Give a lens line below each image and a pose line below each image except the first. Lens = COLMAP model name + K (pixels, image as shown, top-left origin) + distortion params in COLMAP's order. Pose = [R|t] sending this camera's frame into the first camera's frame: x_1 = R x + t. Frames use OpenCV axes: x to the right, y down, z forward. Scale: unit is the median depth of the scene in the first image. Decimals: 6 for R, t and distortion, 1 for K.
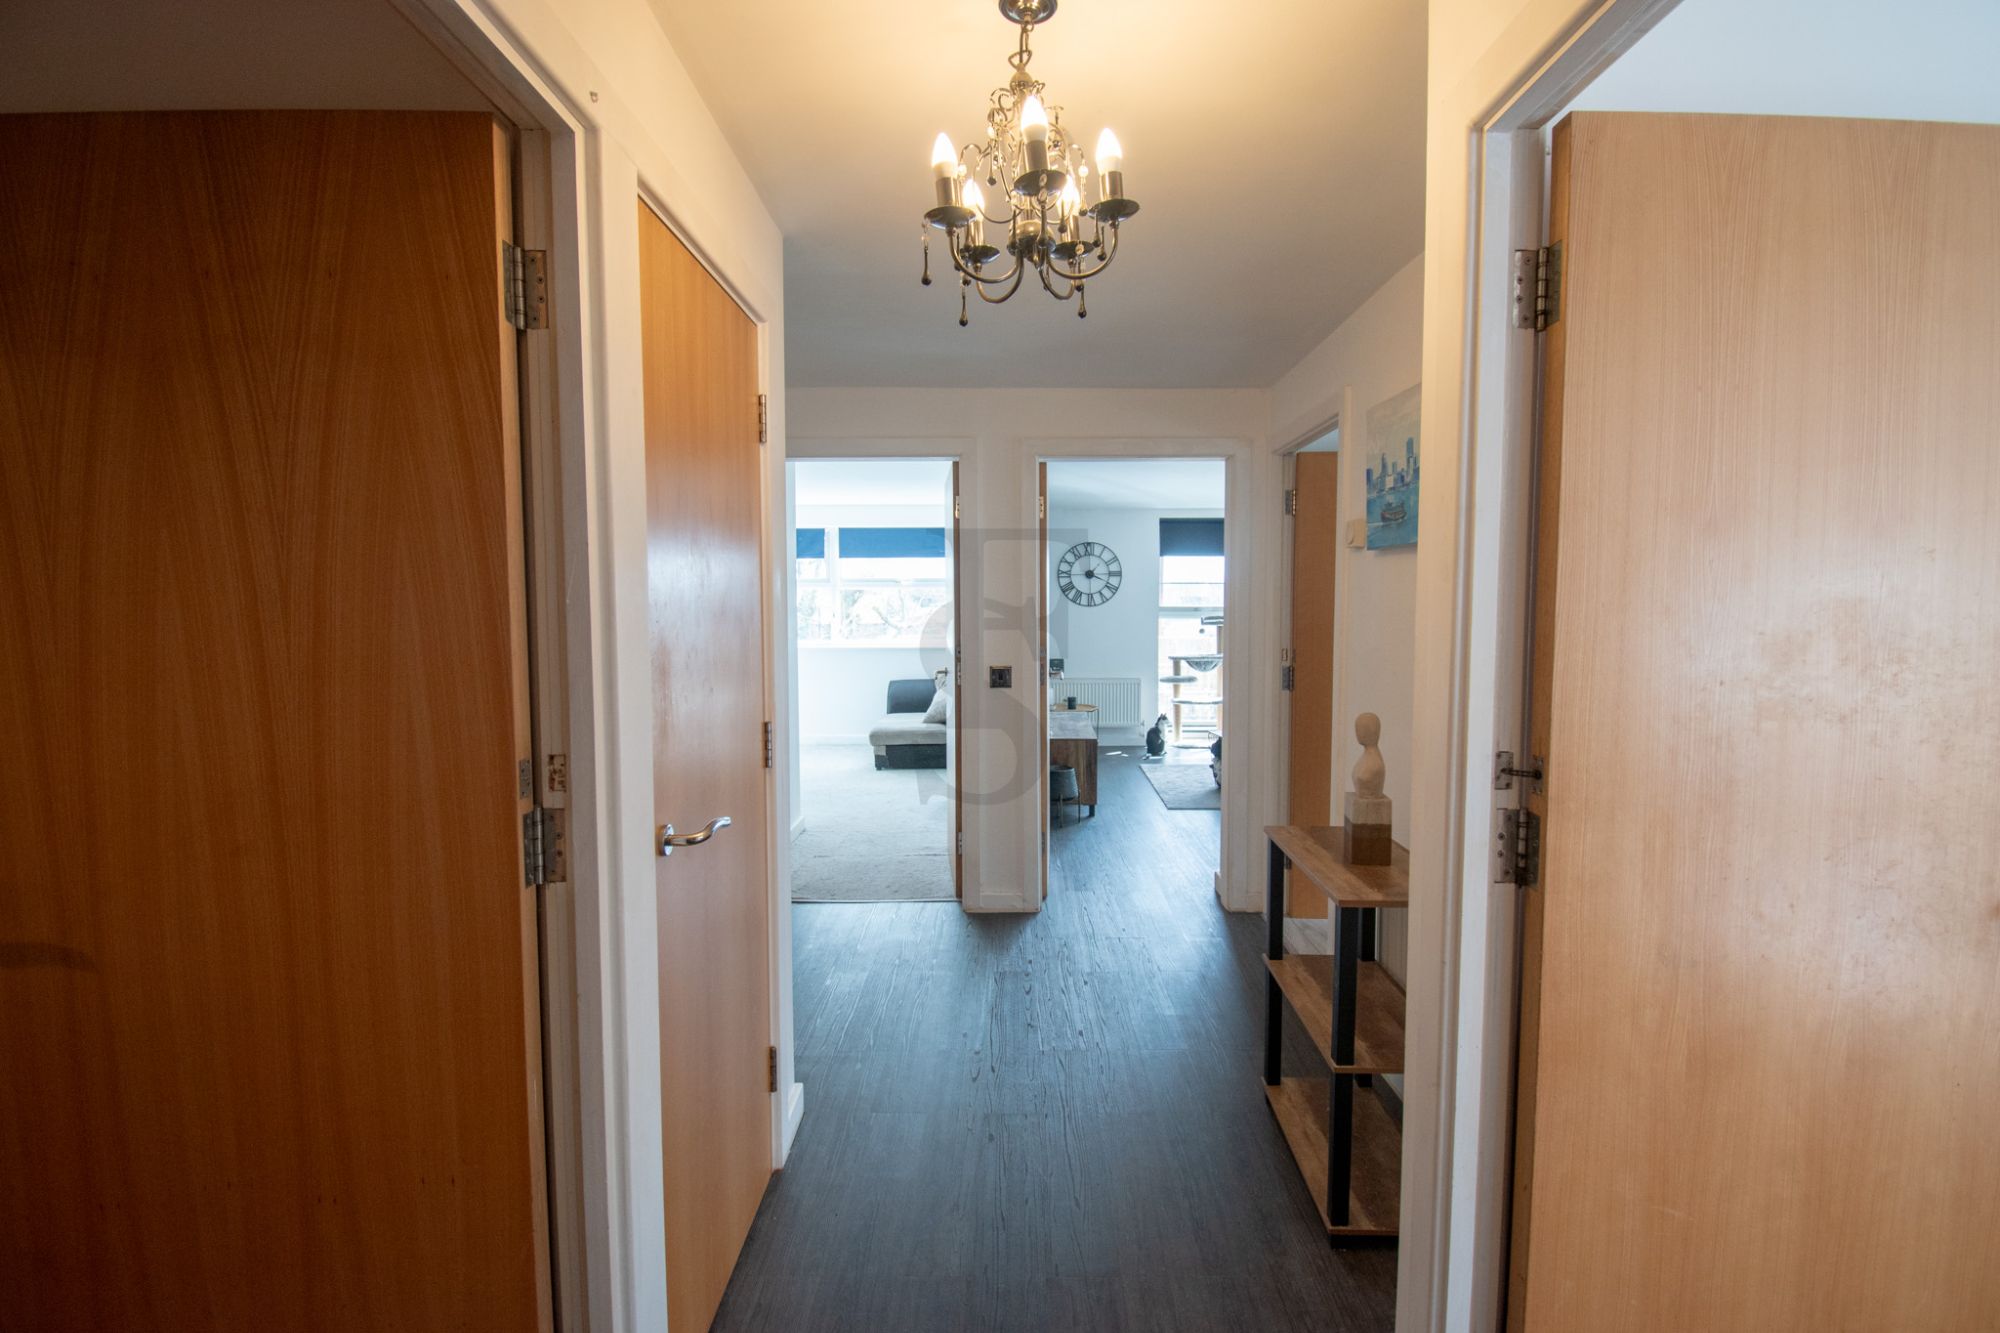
lens RADIAL K [[889.9, 0, 1002.6], [0, 889.9, 663.9], [0, 0, 1]] dist [-0.000386, -0.000056]
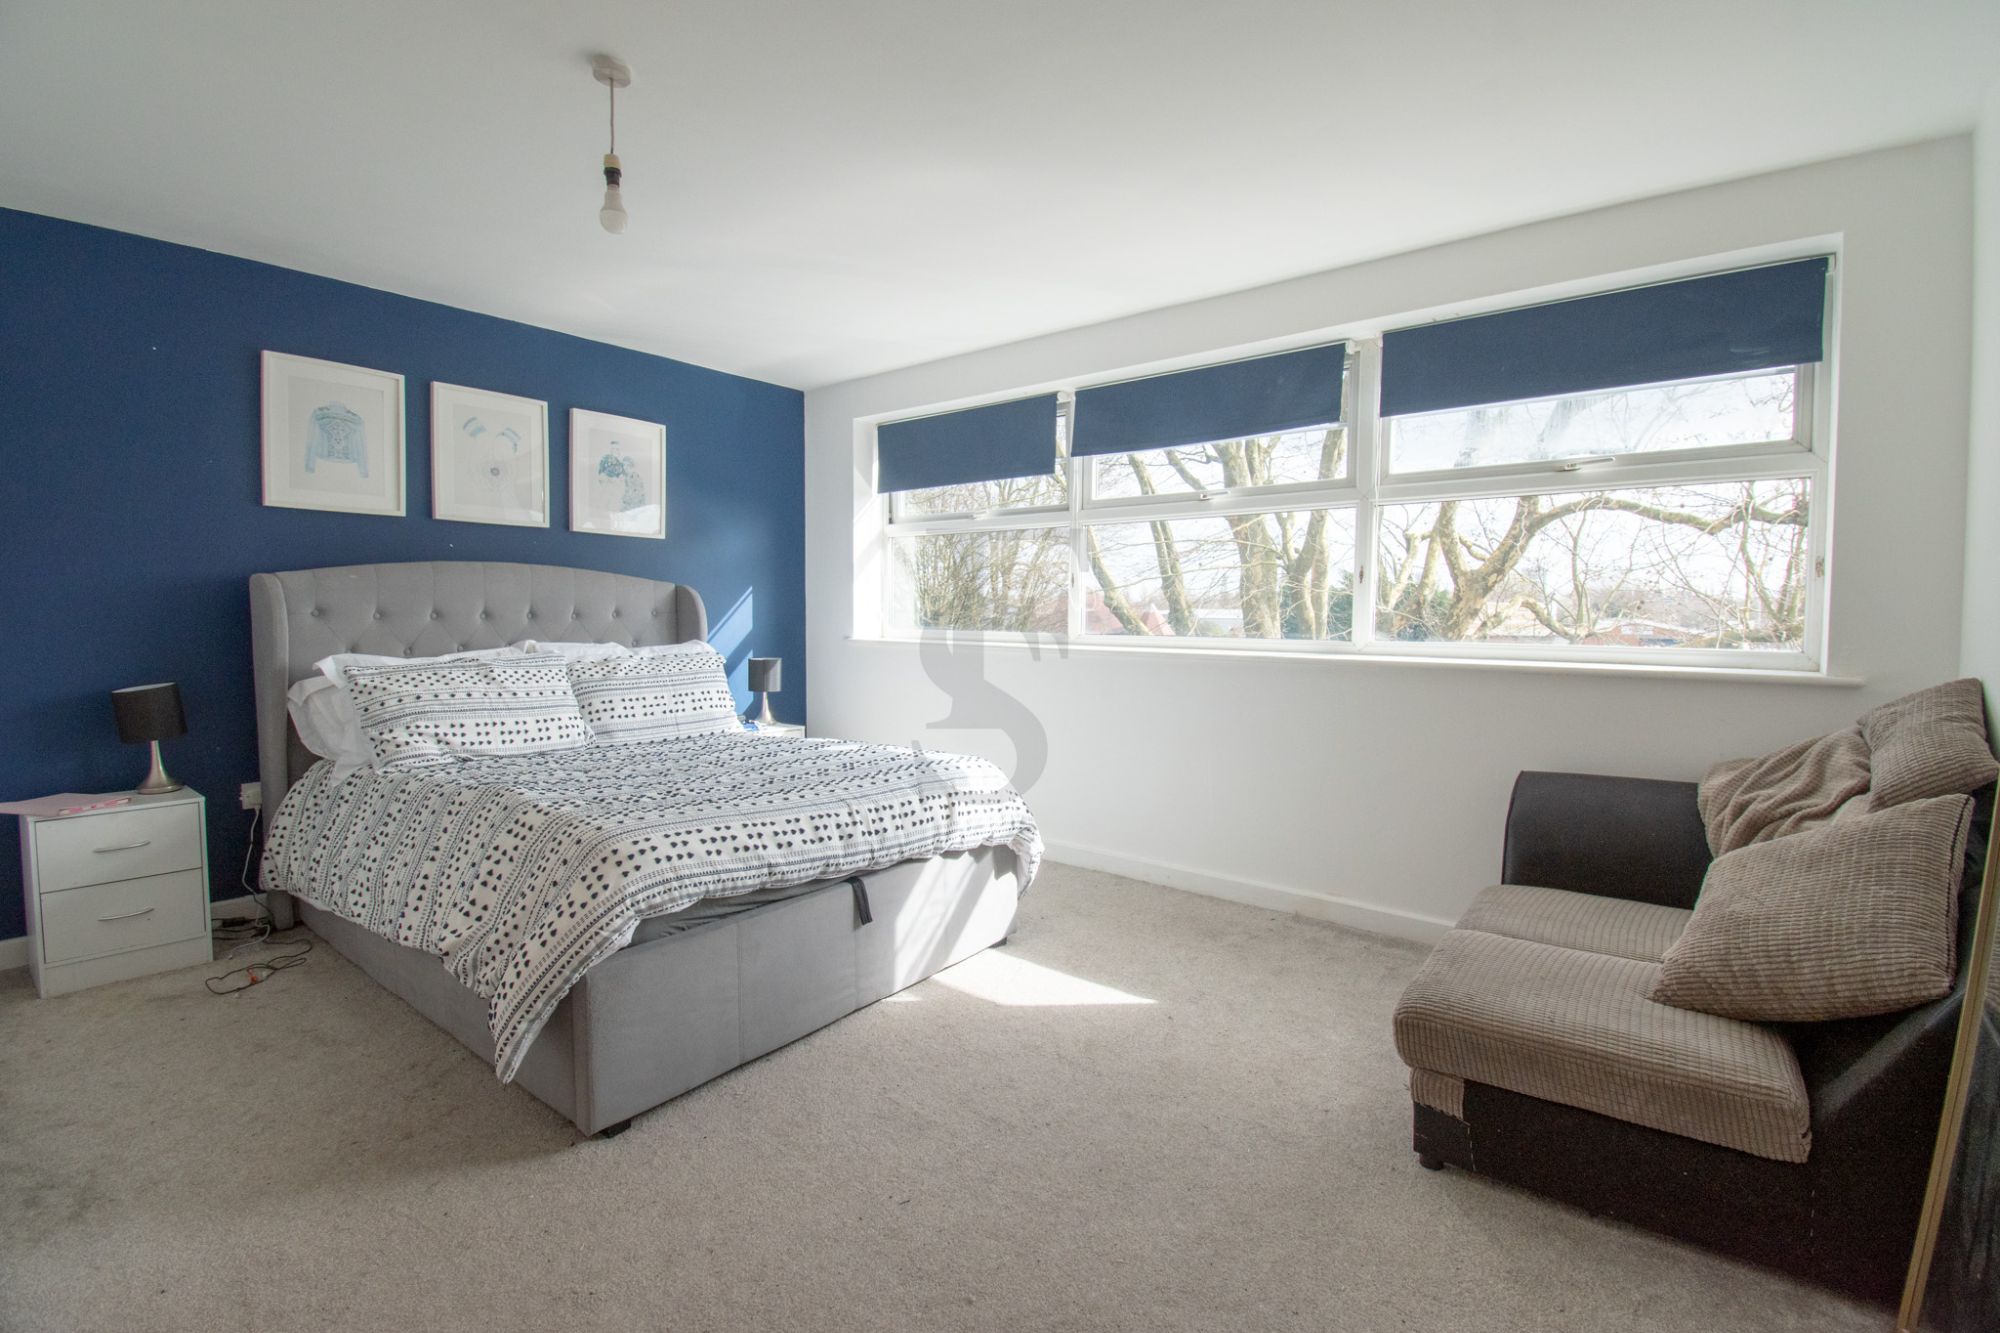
lens RADIAL K [[889.9, 0, 999.5], [0, 889.9, 660.7], [0, 0, 1]] dist [-0.000386, -0.000056]
pose [[0.771909, 0.041184, -0.634398, -0.068168], [-0.047317, 0.998853, 0.007270, -0.013391], [0.633970, 0.024405, 0.772973, 0.617342]]
